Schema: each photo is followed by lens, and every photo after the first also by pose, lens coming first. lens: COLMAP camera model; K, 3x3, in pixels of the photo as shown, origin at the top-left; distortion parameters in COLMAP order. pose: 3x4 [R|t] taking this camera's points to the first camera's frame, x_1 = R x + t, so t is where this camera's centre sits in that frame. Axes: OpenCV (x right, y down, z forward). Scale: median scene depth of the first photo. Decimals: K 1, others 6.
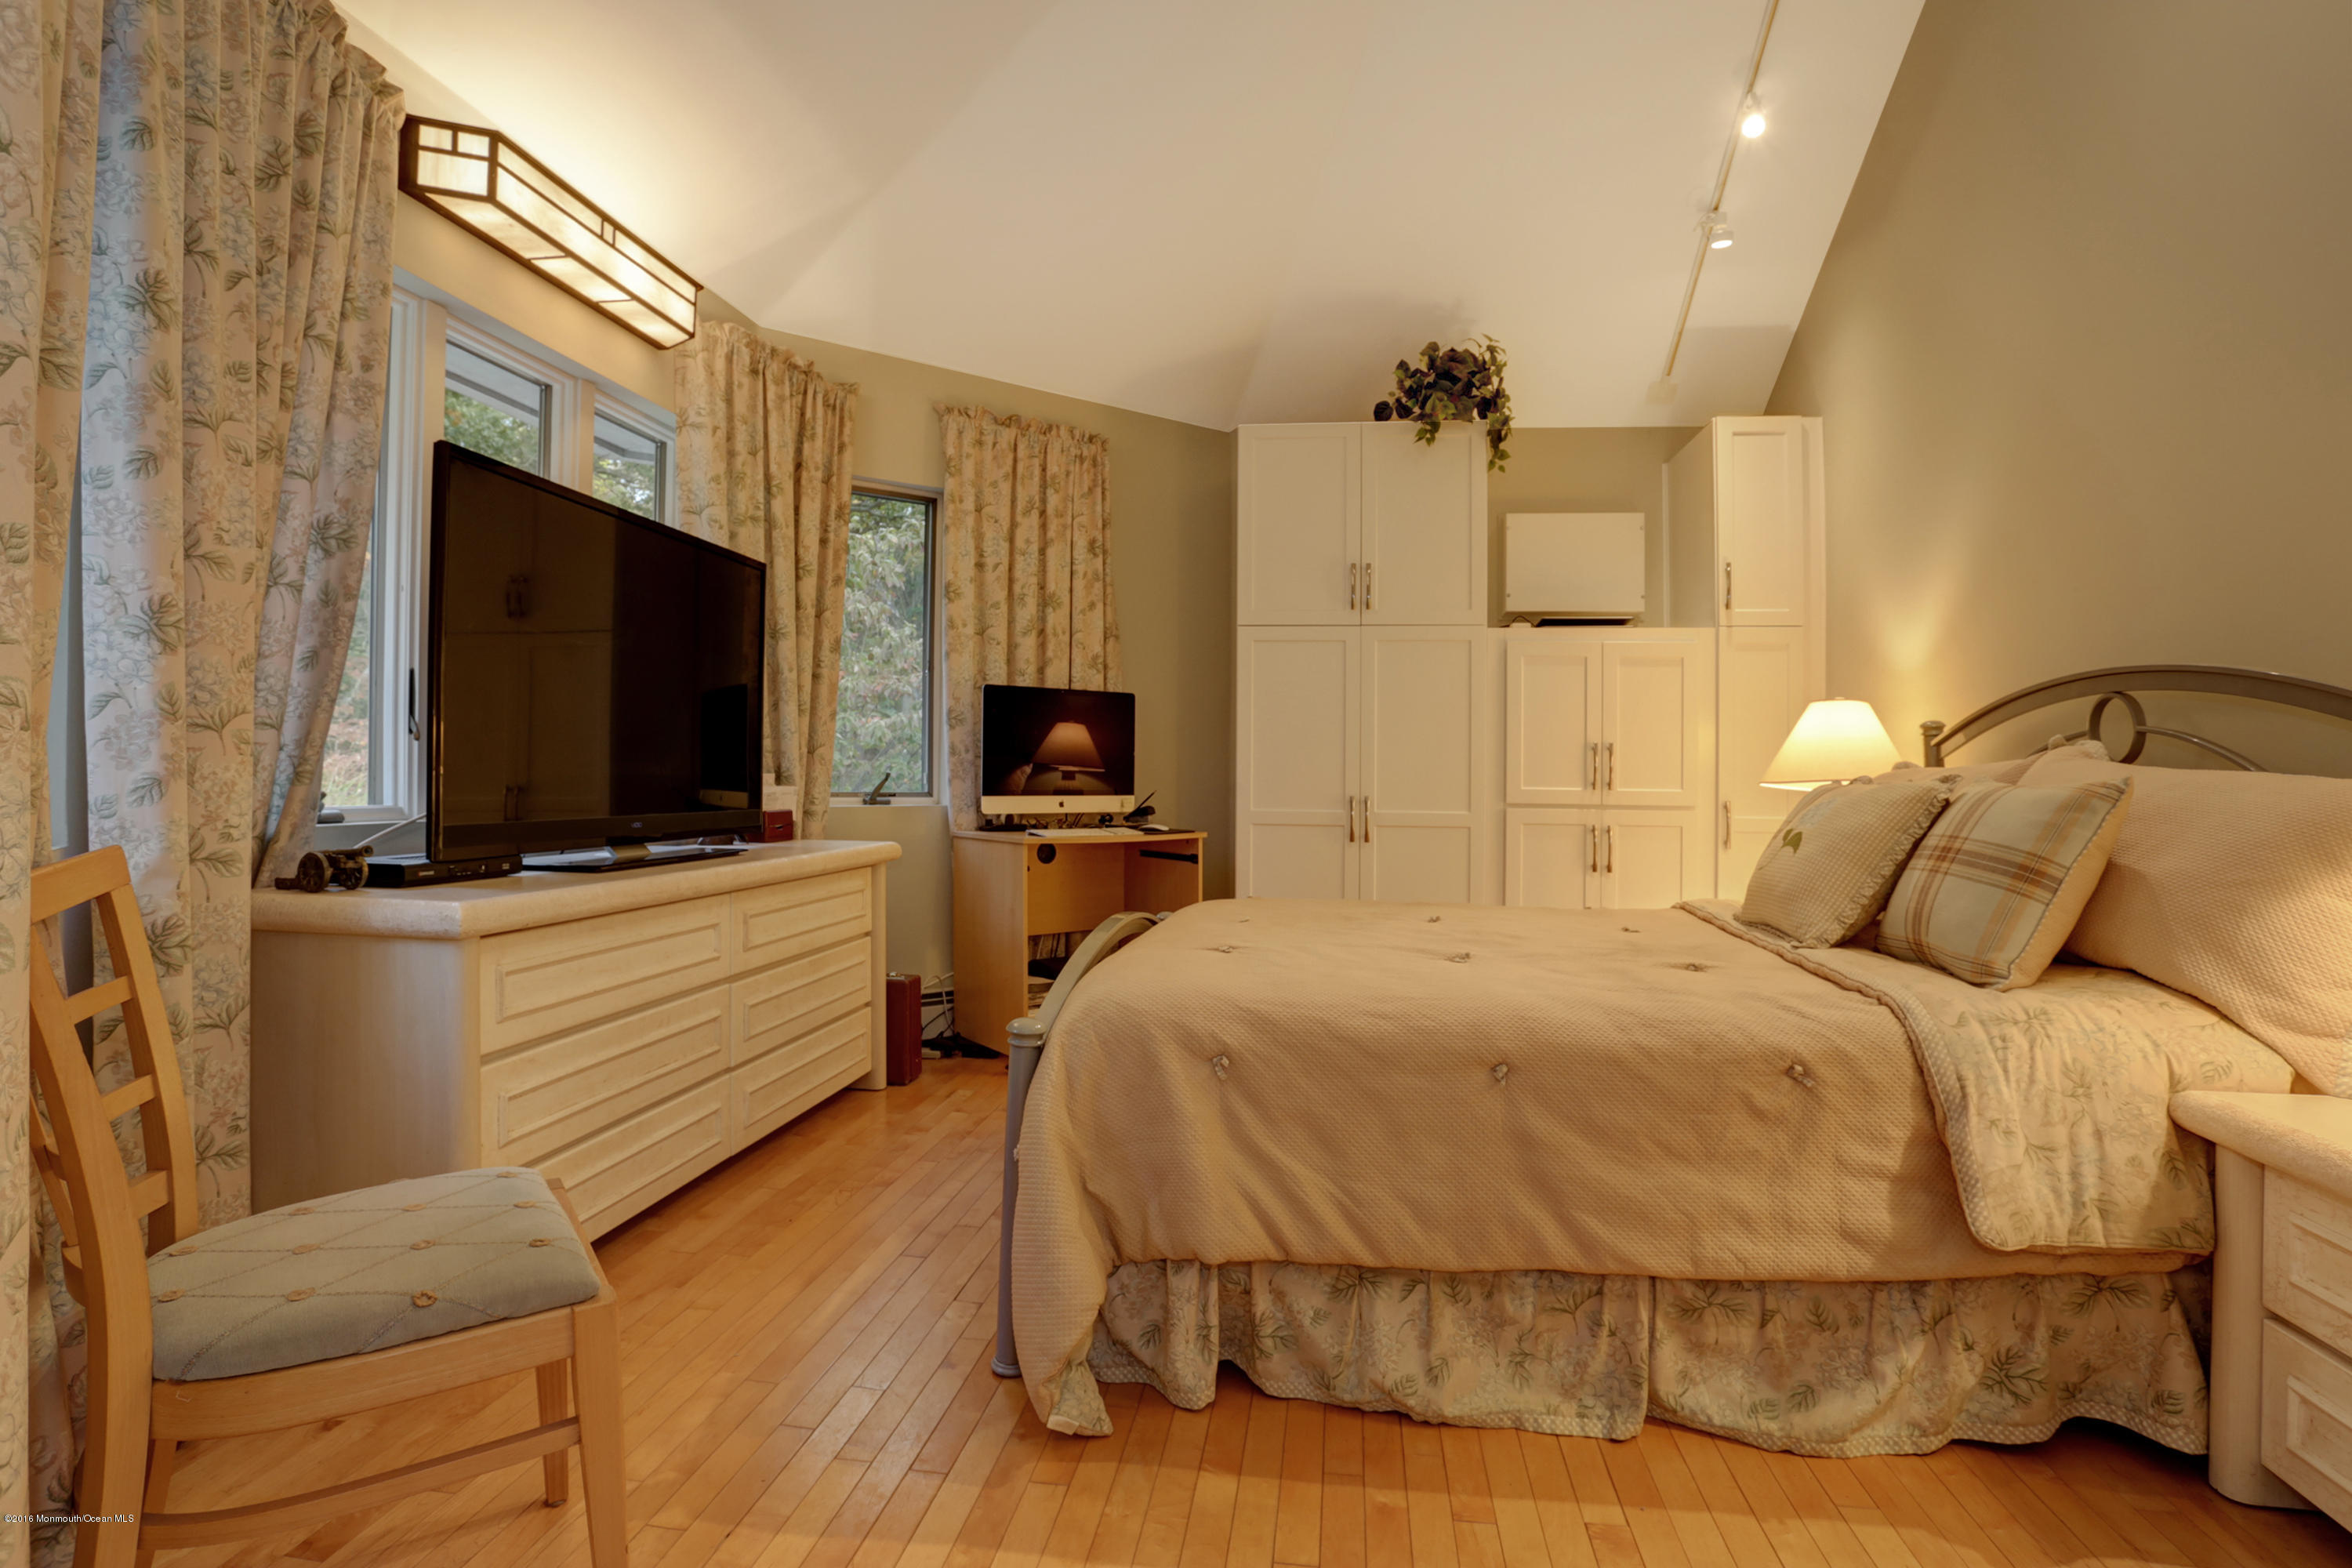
lens RADIAL K [[1149.4, 0, 1176.0], [0, 1149.4, 784.0], [0, 0, 1]] dist [-0.066933, 0.030121]
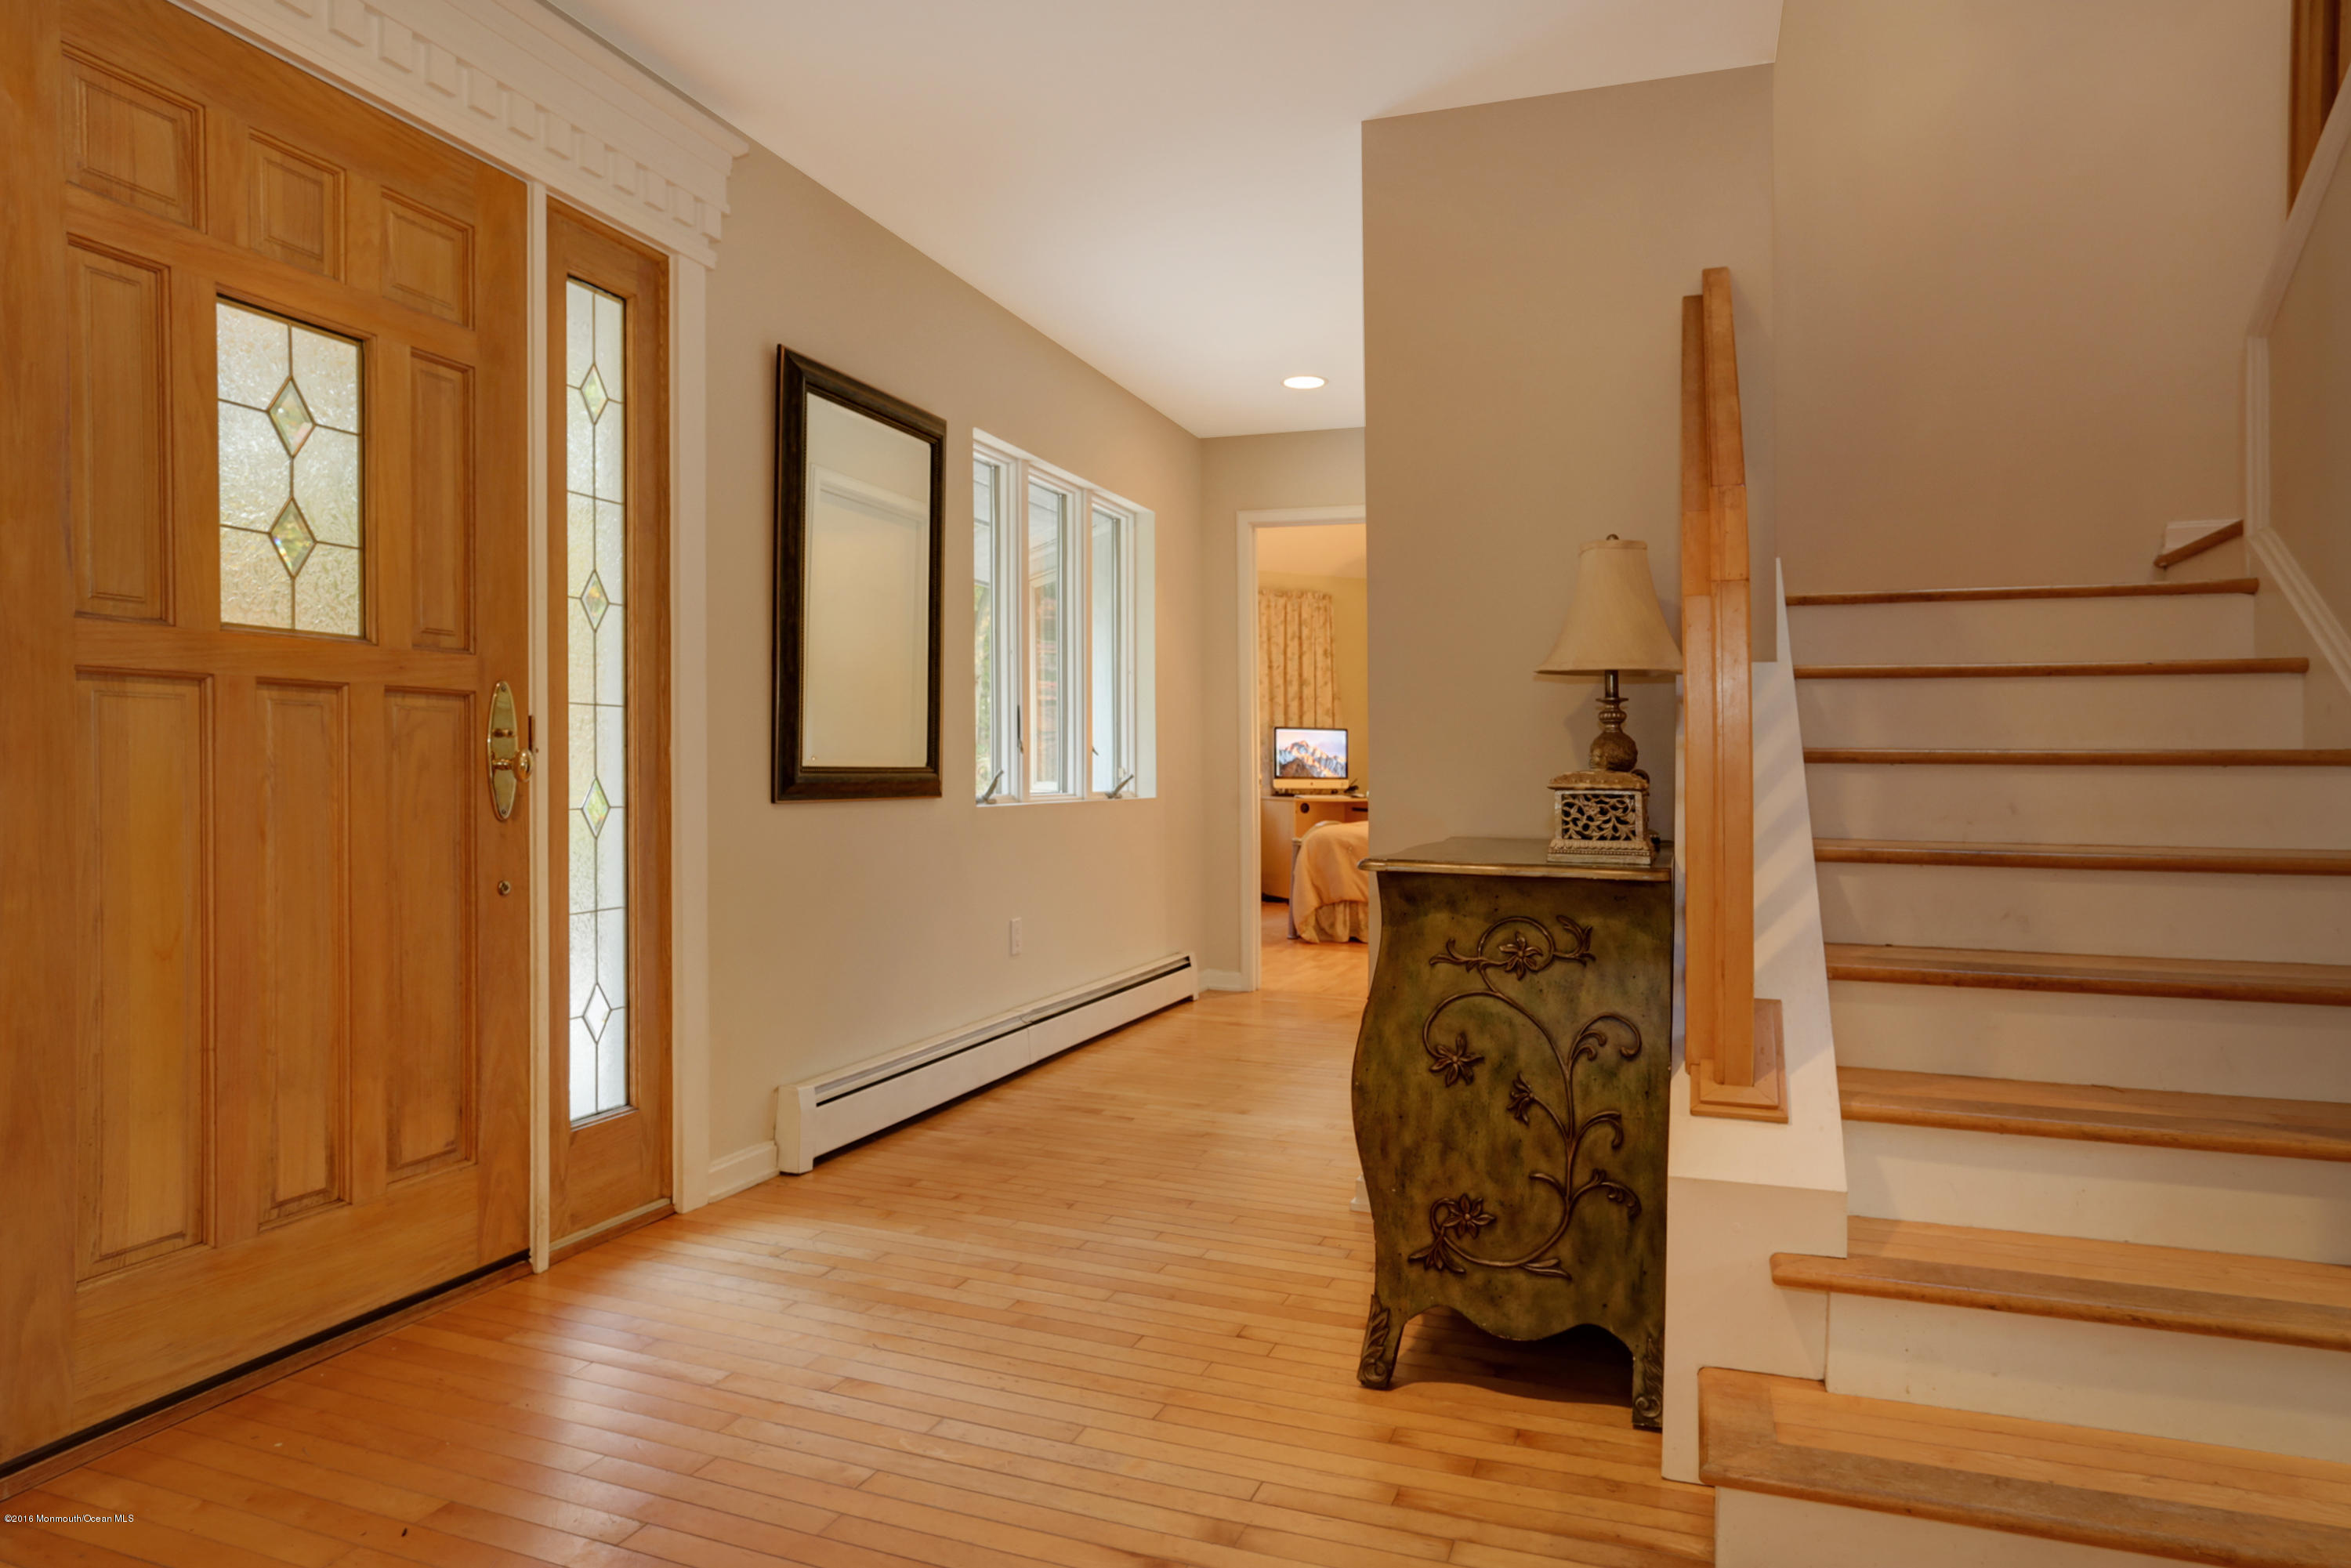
lens RADIAL K [[1361.0, 0, 1175.5], [0, 1361.0, 784.0], [0, 0, 1]] dist [0.000829, 0.000360]
pose [[0.976568, -0.014310, -0.214732, 0.181228], [0.015497, 0.999873, 0.003846, 0.006034], [0.214650, -0.007084, 0.976665, -1.398543]]
